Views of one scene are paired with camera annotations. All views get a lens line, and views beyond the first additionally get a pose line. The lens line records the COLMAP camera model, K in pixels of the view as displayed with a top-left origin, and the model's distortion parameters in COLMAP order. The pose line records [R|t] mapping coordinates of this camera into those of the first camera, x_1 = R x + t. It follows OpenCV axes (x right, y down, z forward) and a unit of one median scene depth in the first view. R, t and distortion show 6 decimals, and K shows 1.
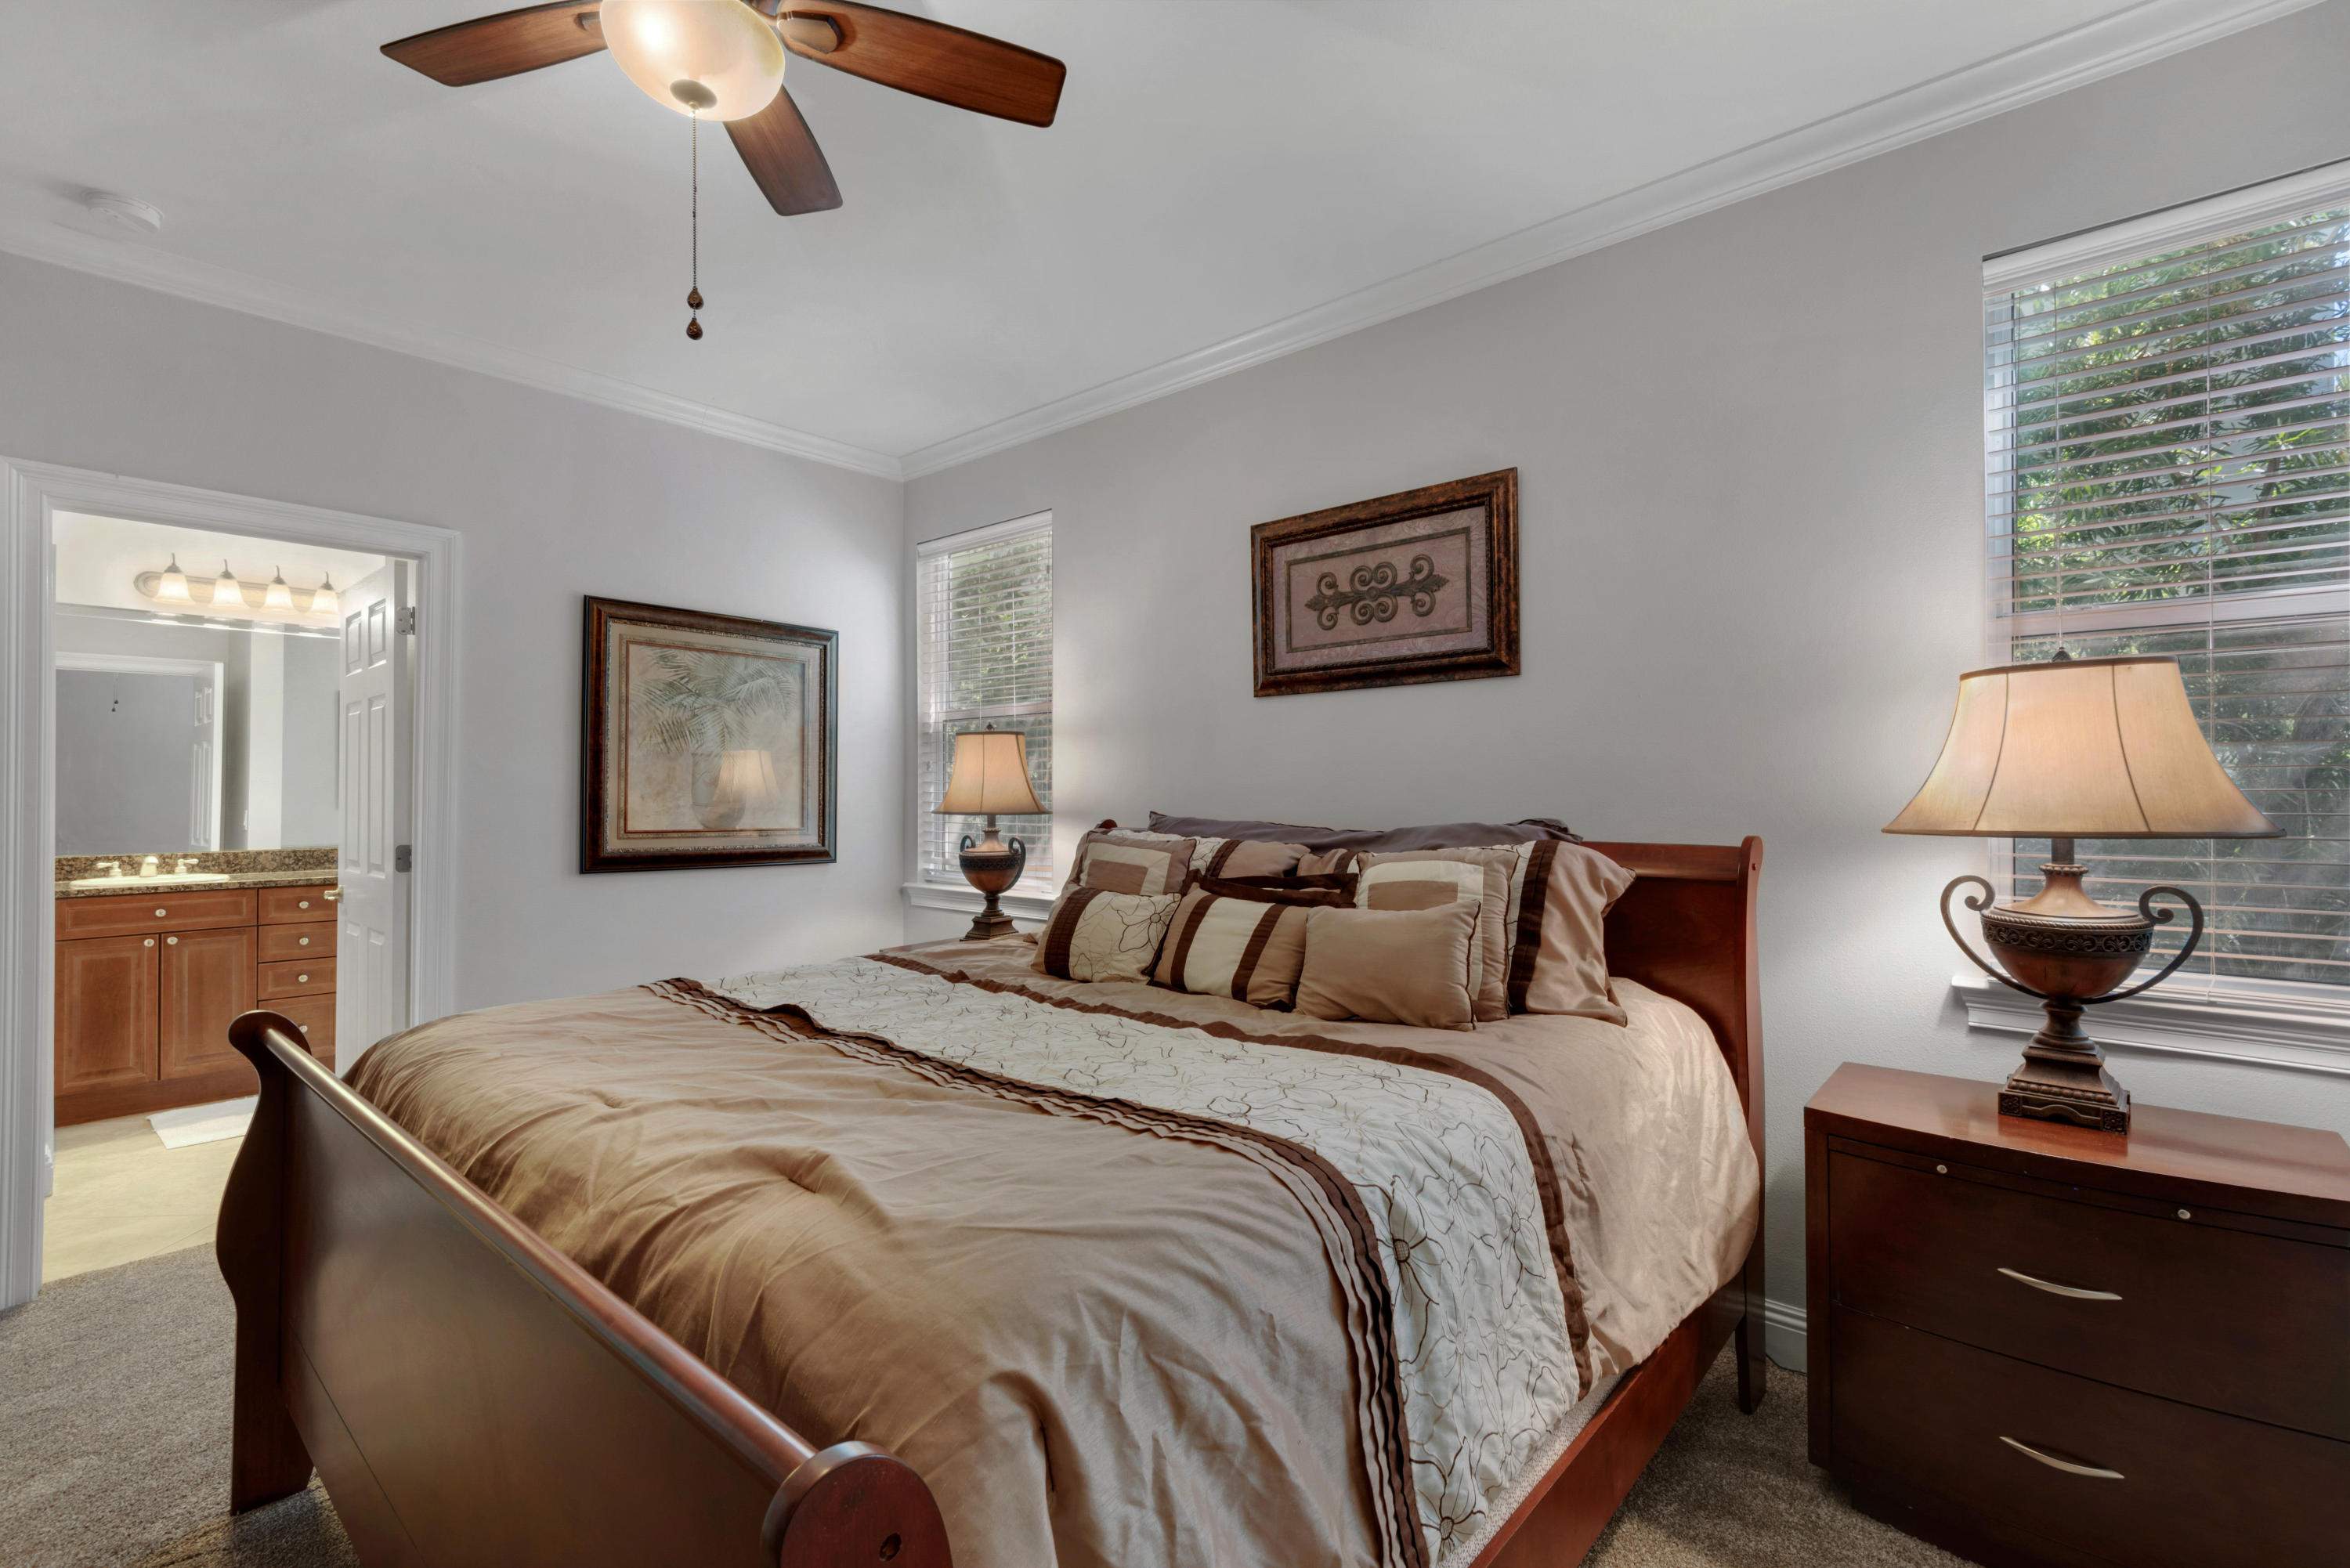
lens RADIAL K [[1056.6, 0, 1184.9], [0, 1056.6, 778.8], [0, 0, 1]] dist [0.012209, -0.003992]
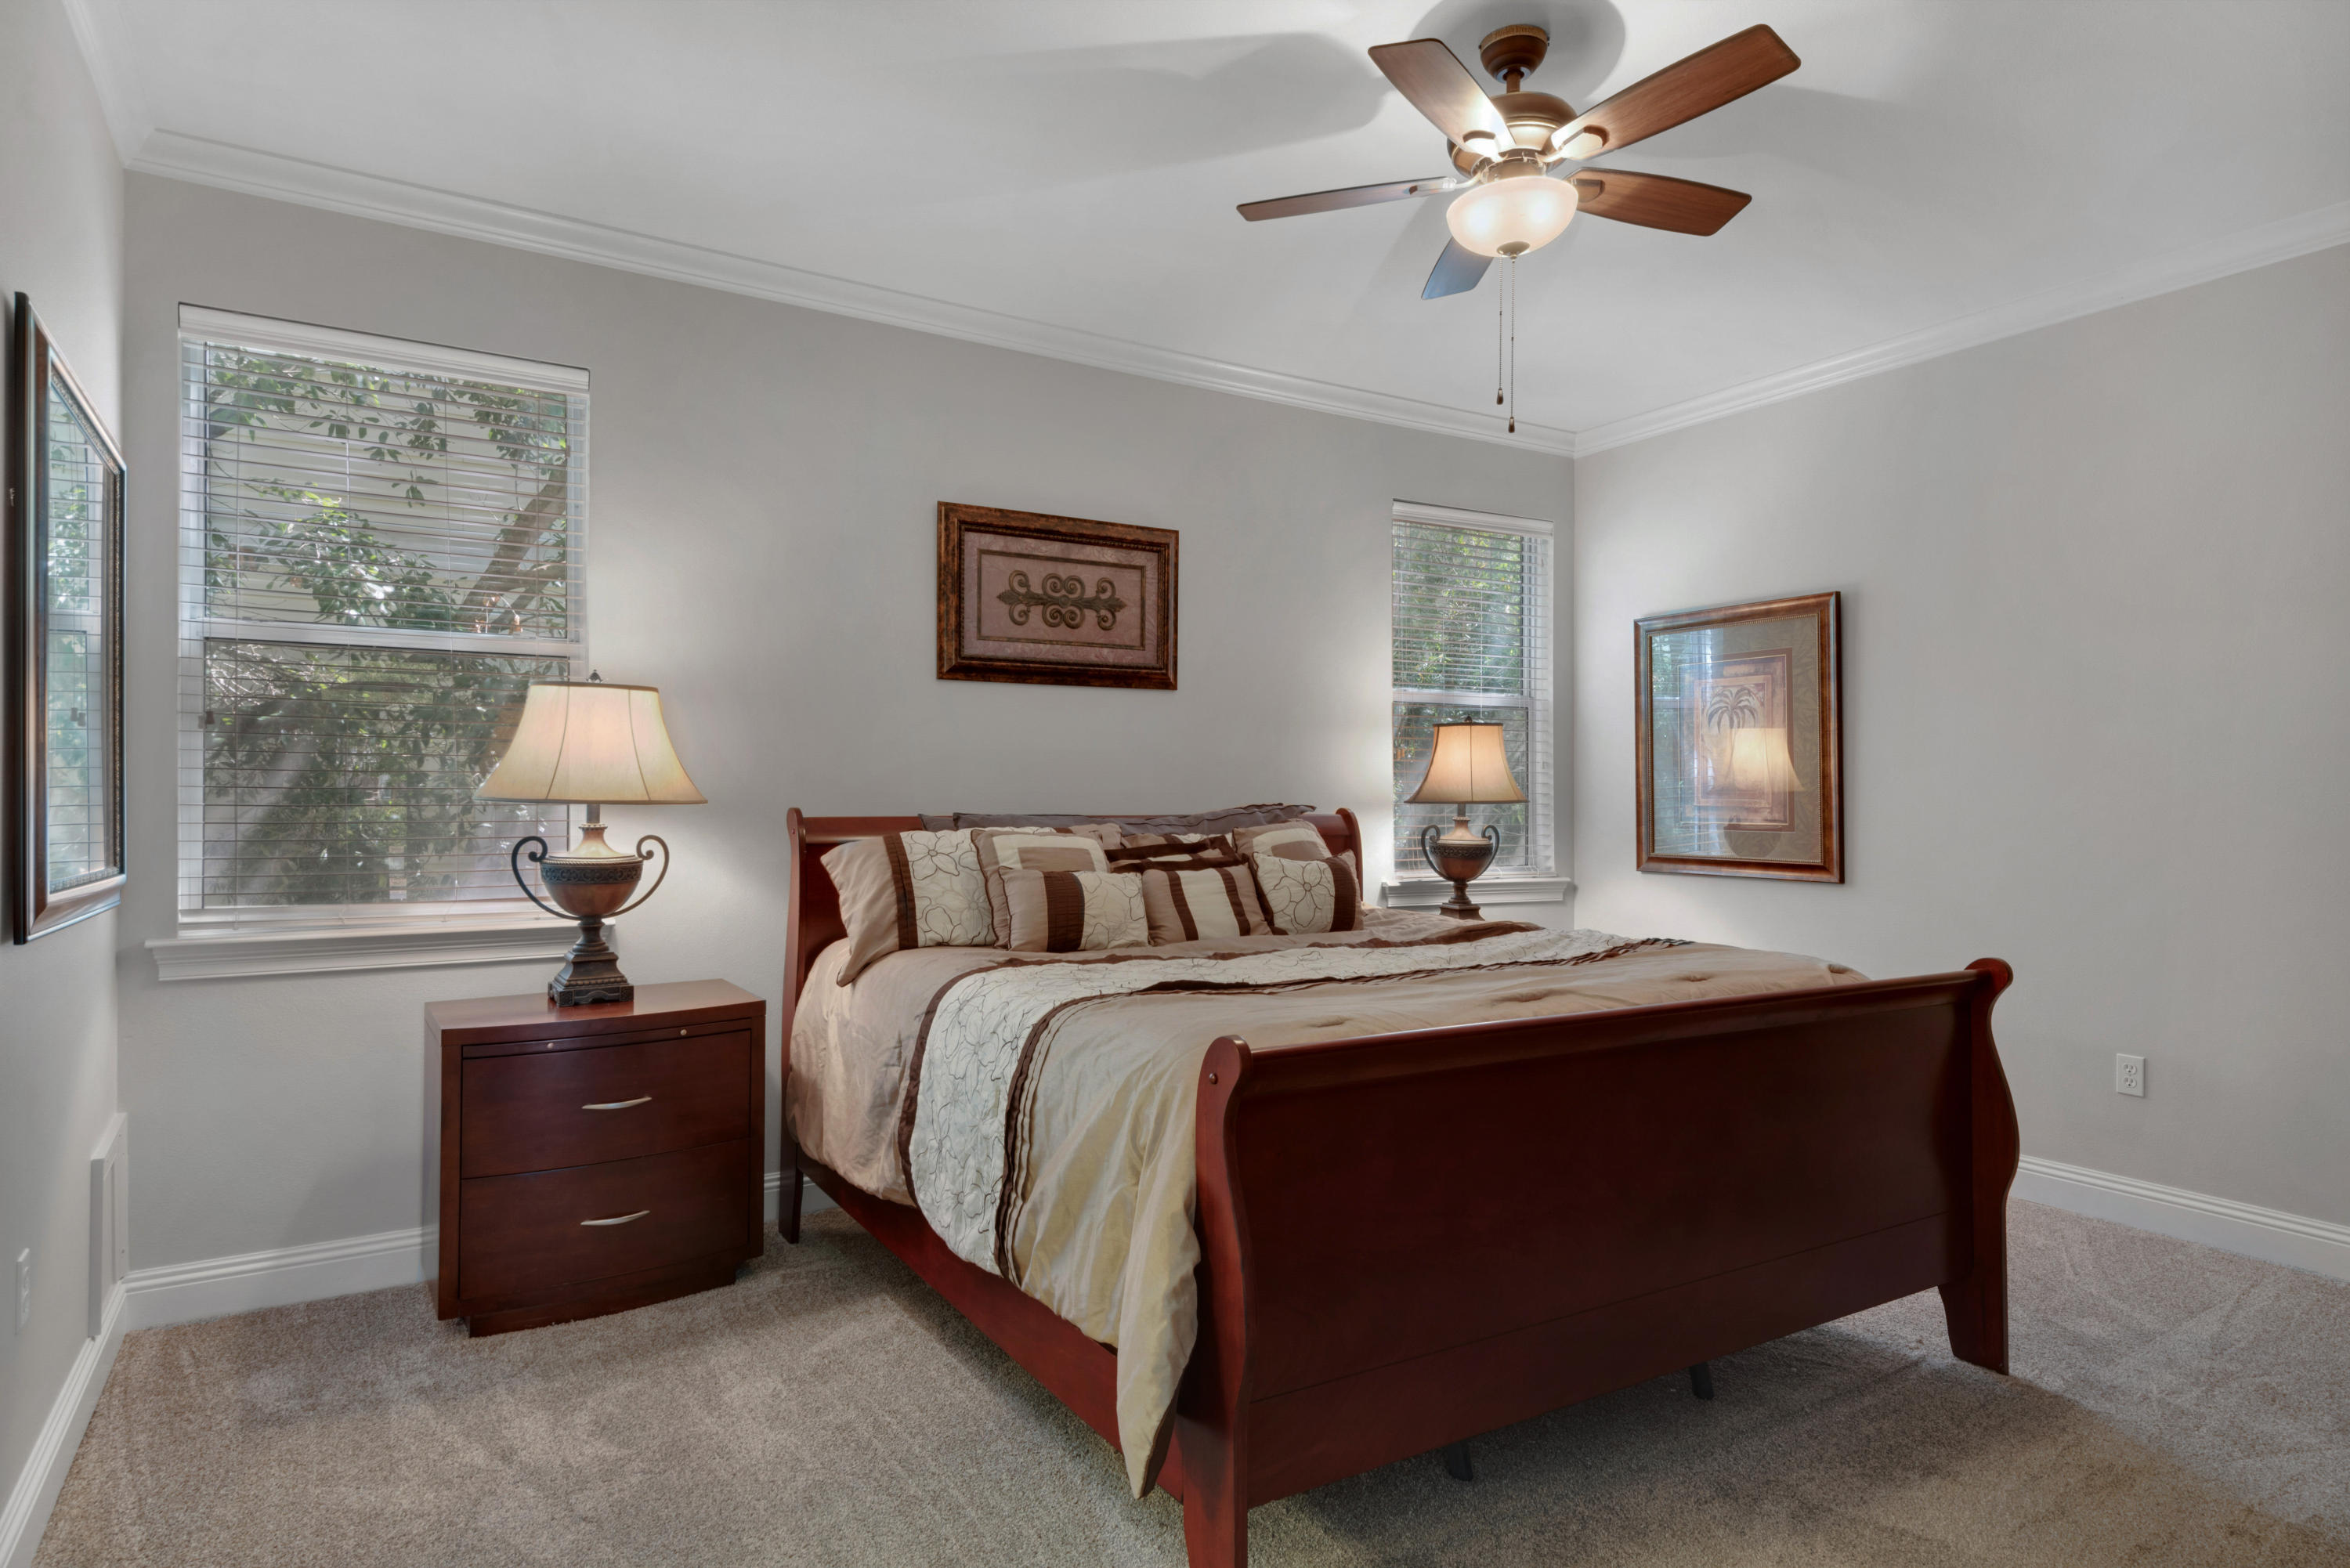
lens RADIAL K [[1318.9, 0, 1171.3], [0, 1318.9, 792.3], [0, 0, 1]] dist [-0.000001, 0.001405]
pose [[0.281339, 0.014830, 0.959494, -1.107548], [-0.006307, 0.999888, -0.013605, 0.043771], [-0.959588, -0.002224, 0.281401, 0.496040]]
